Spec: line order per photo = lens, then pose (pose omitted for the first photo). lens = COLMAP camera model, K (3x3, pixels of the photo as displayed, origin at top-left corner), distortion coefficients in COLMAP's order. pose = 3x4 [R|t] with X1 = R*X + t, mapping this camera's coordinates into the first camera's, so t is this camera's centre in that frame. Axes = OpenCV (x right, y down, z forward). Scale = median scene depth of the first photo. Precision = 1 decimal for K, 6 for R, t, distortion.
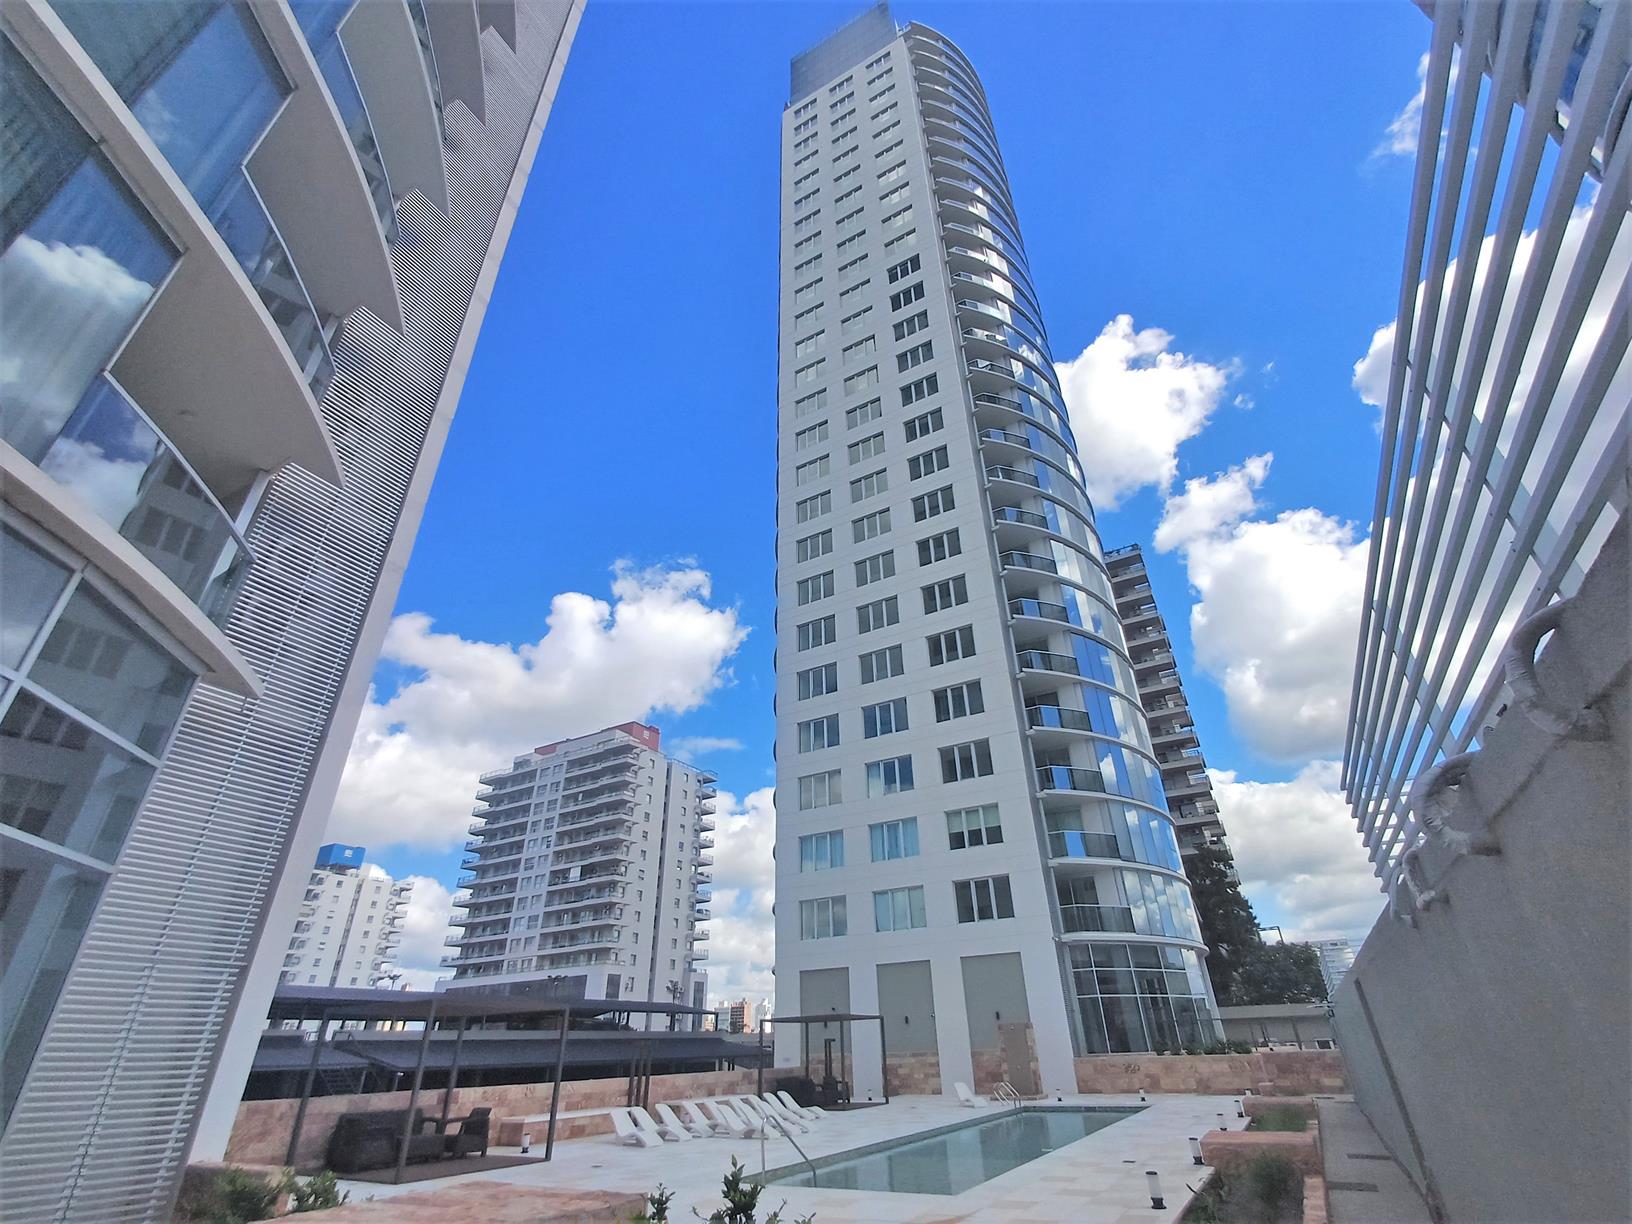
lens RADIAL K [[742.9, 0, 827.7], [0, 742.9, 620.6], [0, 0, 1]] dist [0.002827, -0.000170]
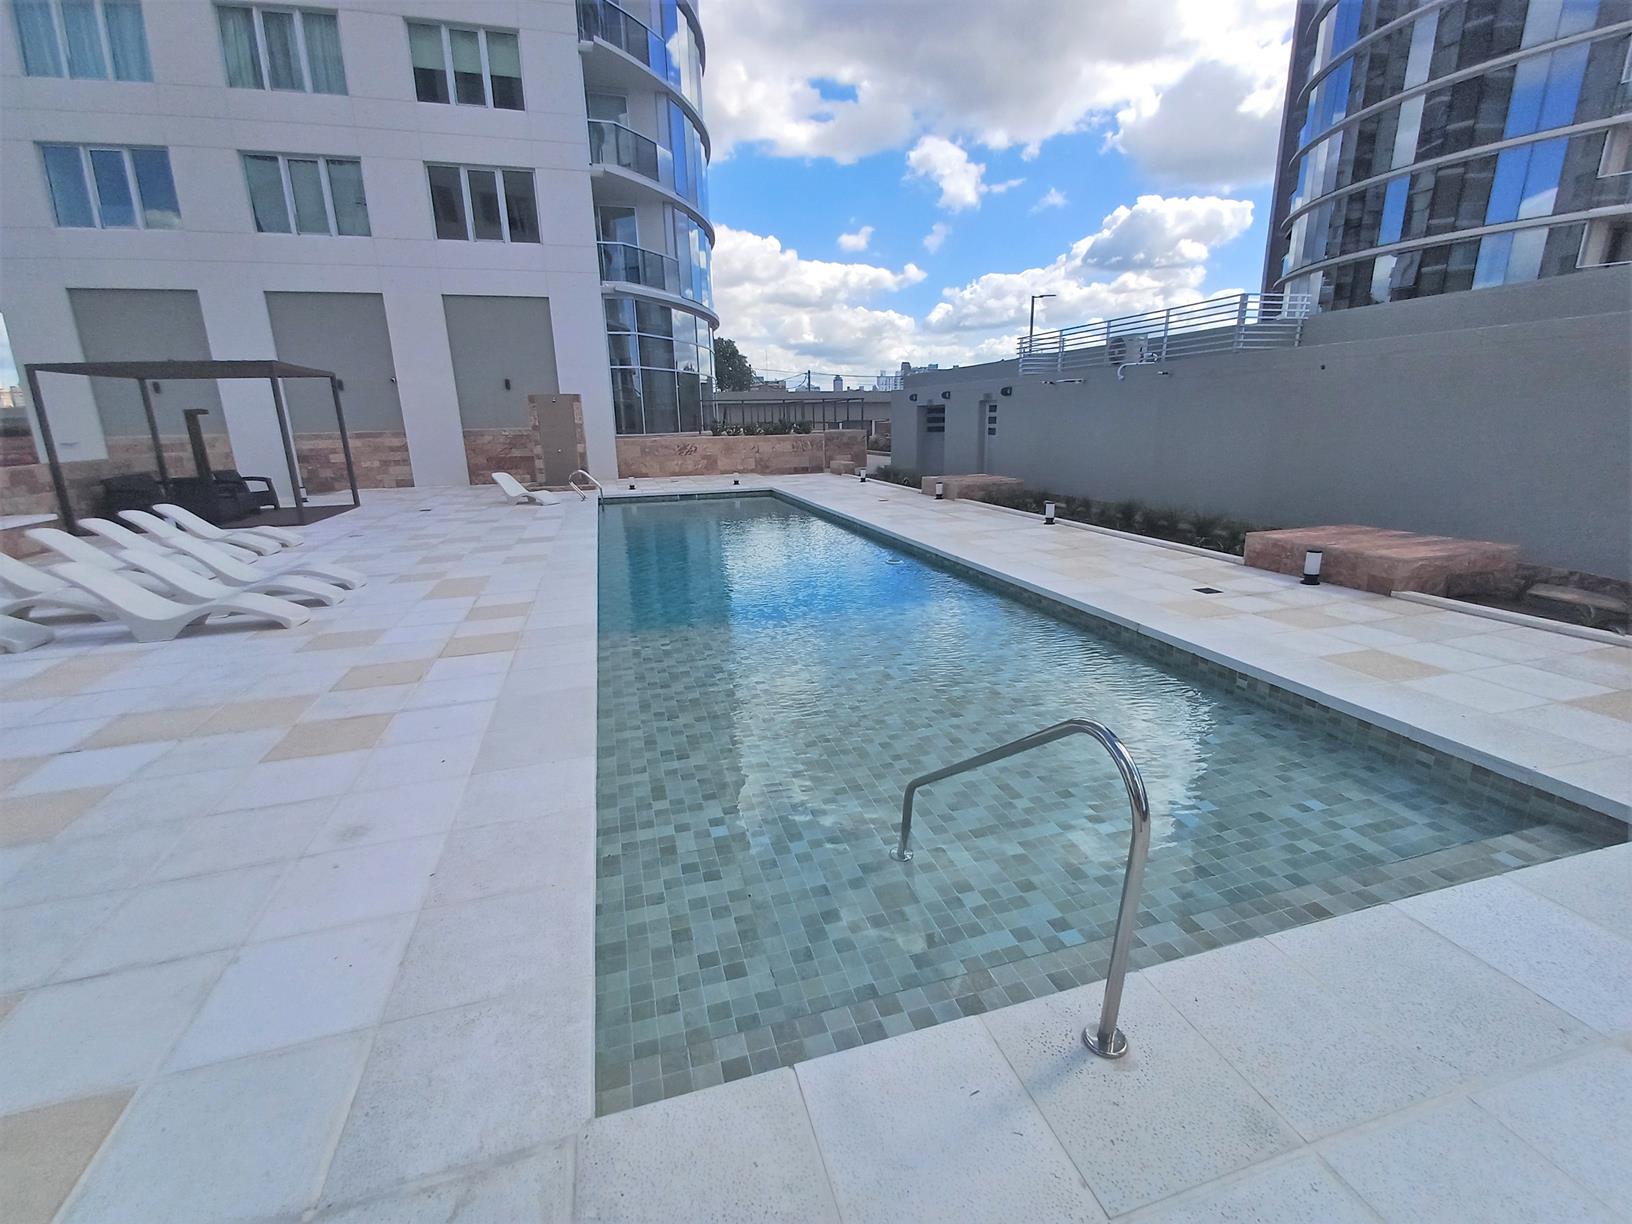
lens RADIAL K [[729.5, 0, 832.2], [0, 729.5, 619.5], [0, 0, 1]] dist [0.001417, -0.009027]
pose [[0.685995, -0.176662, 0.705834, -0.023146], [-0.366335, 0.754295, 0.544829, 0.066123], [-0.628658, -0.632321, 0.452725, 0.111841]]
